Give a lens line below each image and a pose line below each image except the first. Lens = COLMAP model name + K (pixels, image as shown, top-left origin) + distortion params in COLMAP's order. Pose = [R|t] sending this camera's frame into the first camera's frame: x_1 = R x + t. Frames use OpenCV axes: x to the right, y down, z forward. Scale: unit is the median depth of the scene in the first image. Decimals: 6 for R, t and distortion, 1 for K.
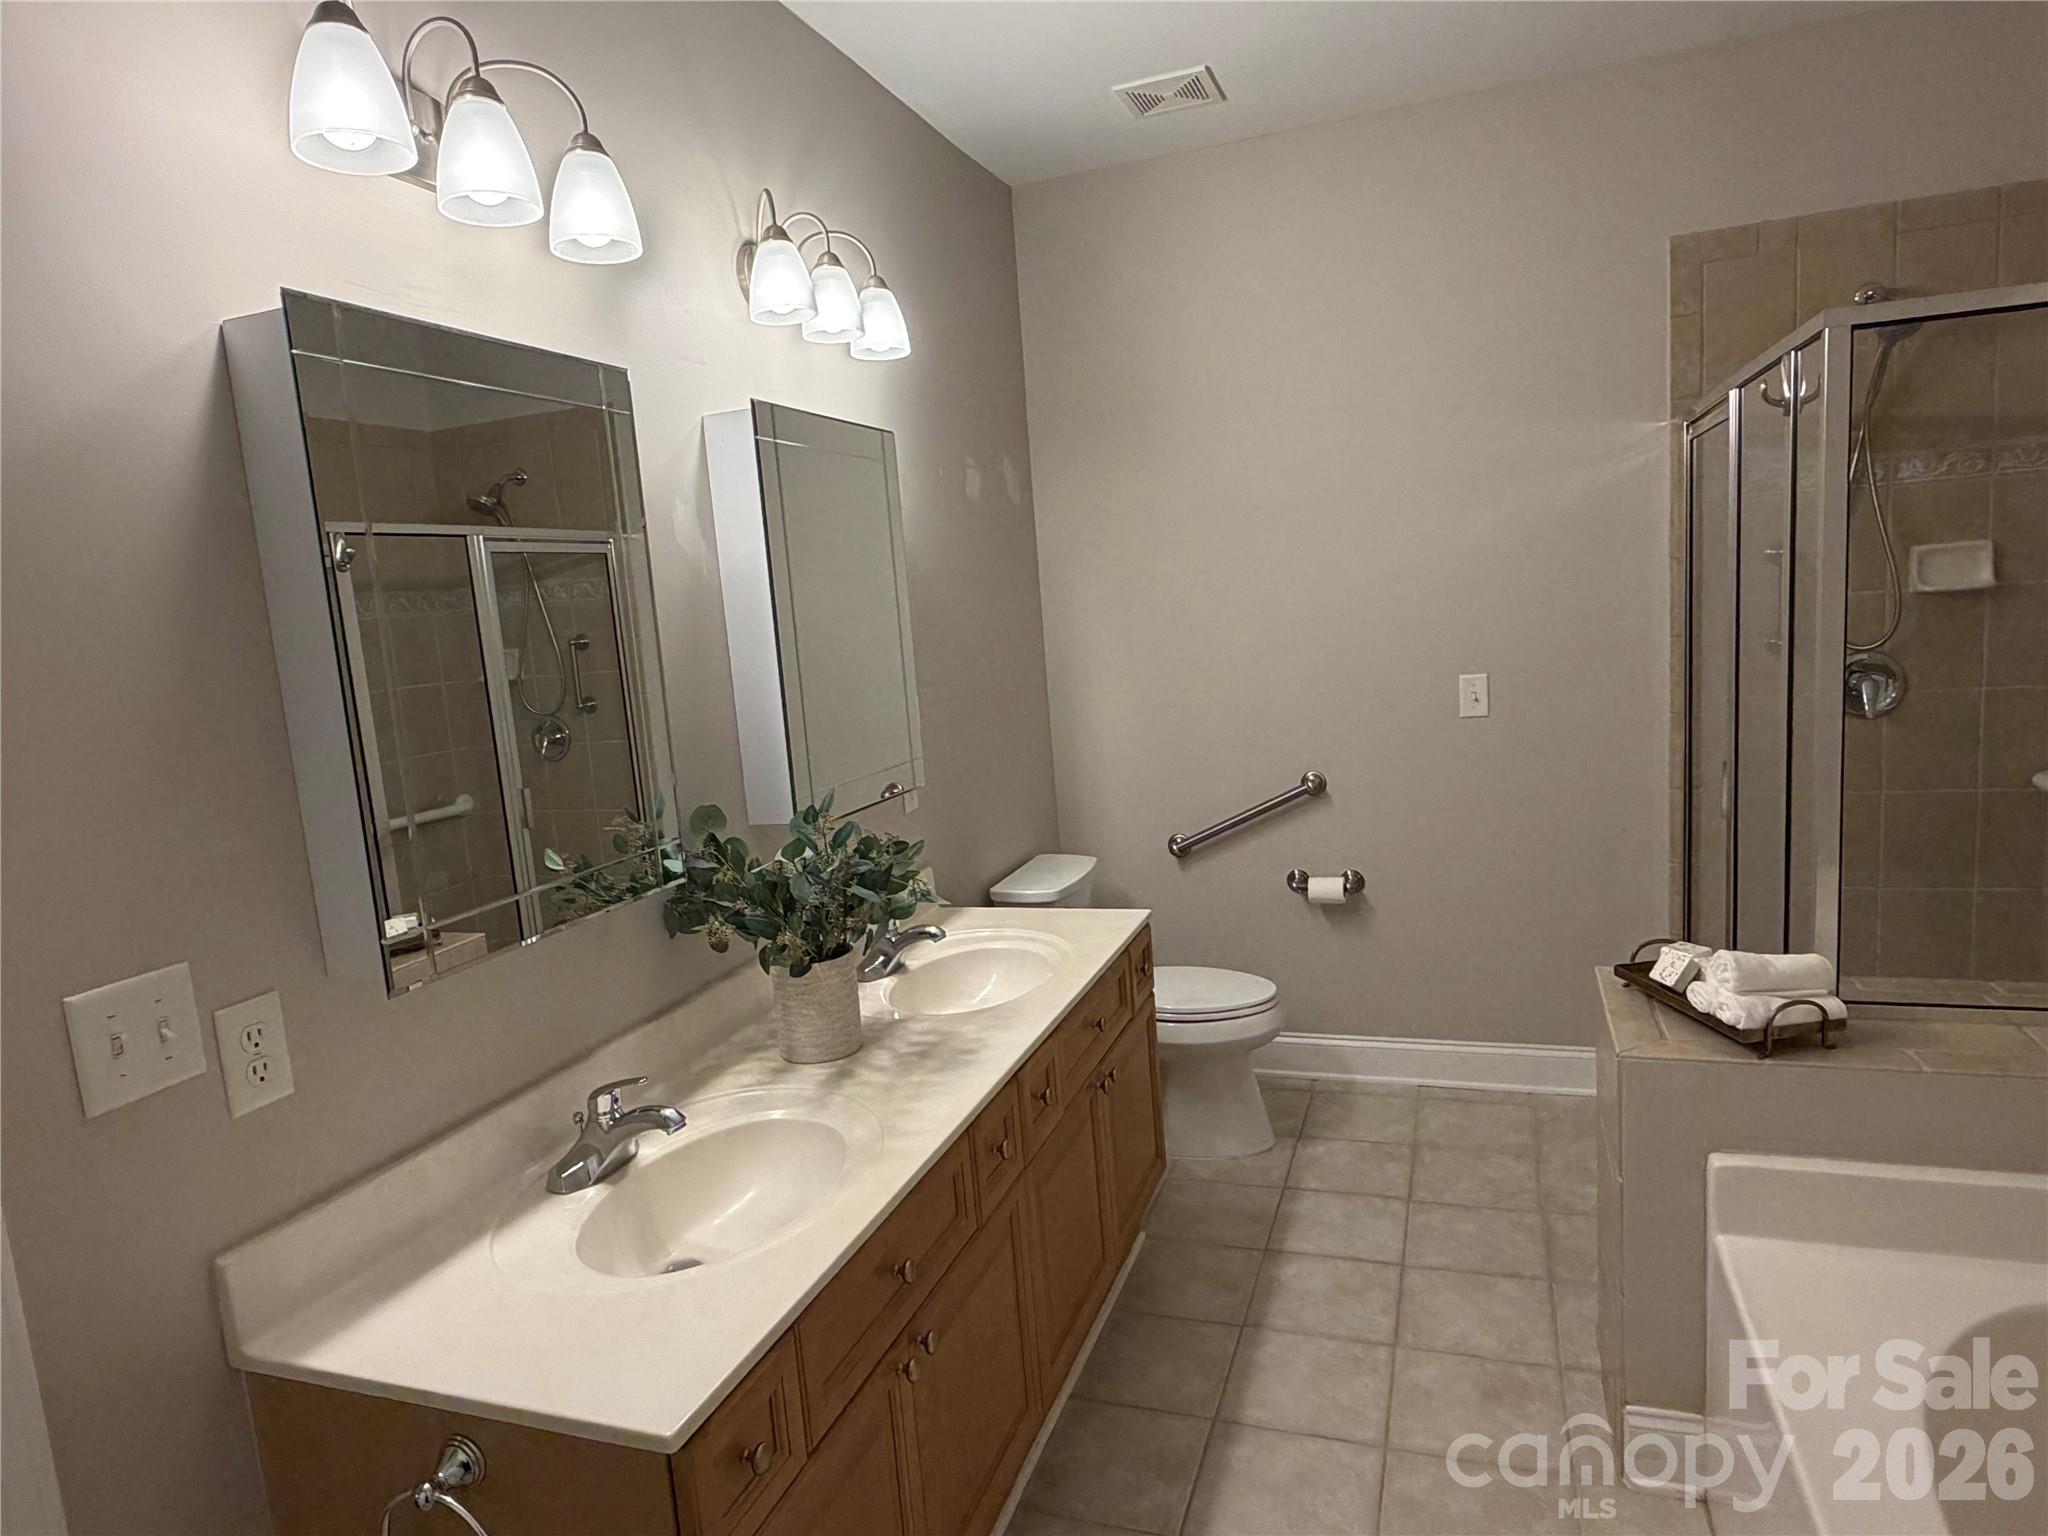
lens RADIAL K [[1232.7, 0, 1019.0], [0, 1232.7, 772.1], [0, 0, 1]] dist [-0.001929, 0.005094]
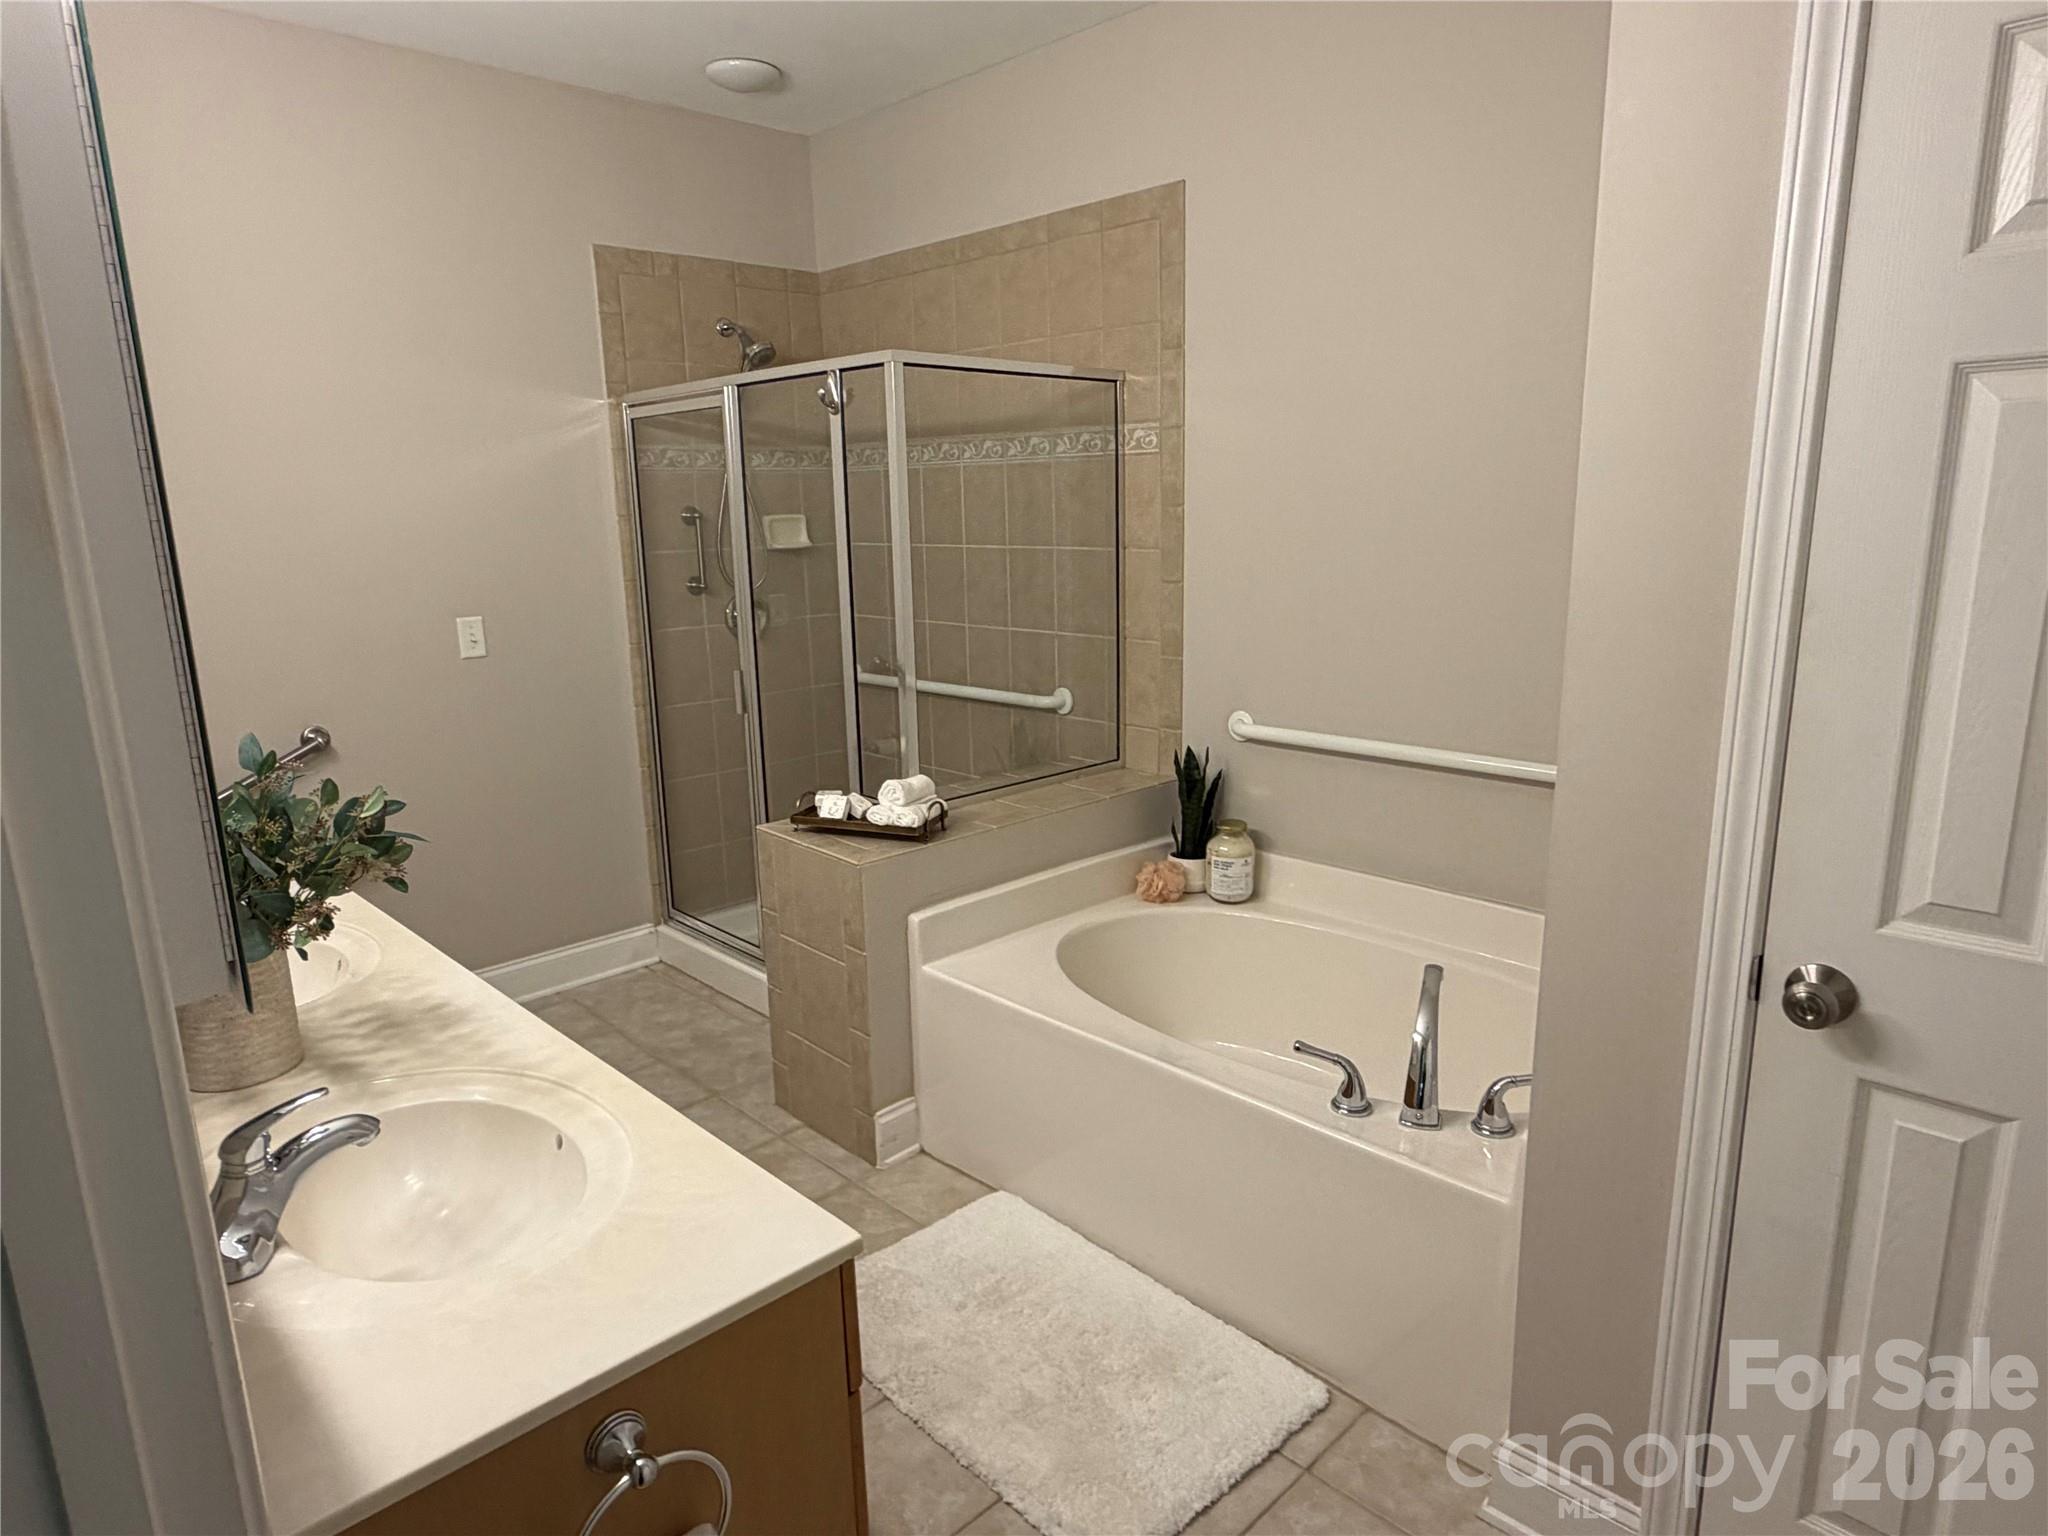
lens RADIAL K [[1232.7, 0, 1015.9], [0, 1232.7, 769.0], [0, 0, 1]] dist [-0.001929, 0.005094]
pose [[0.445556, -0.126581, 0.886260, -0.612949], [0.115689, 0.989794, 0.083208, 0.025367], [-0.887748, 0.065457, 0.455653, 0.186121]]
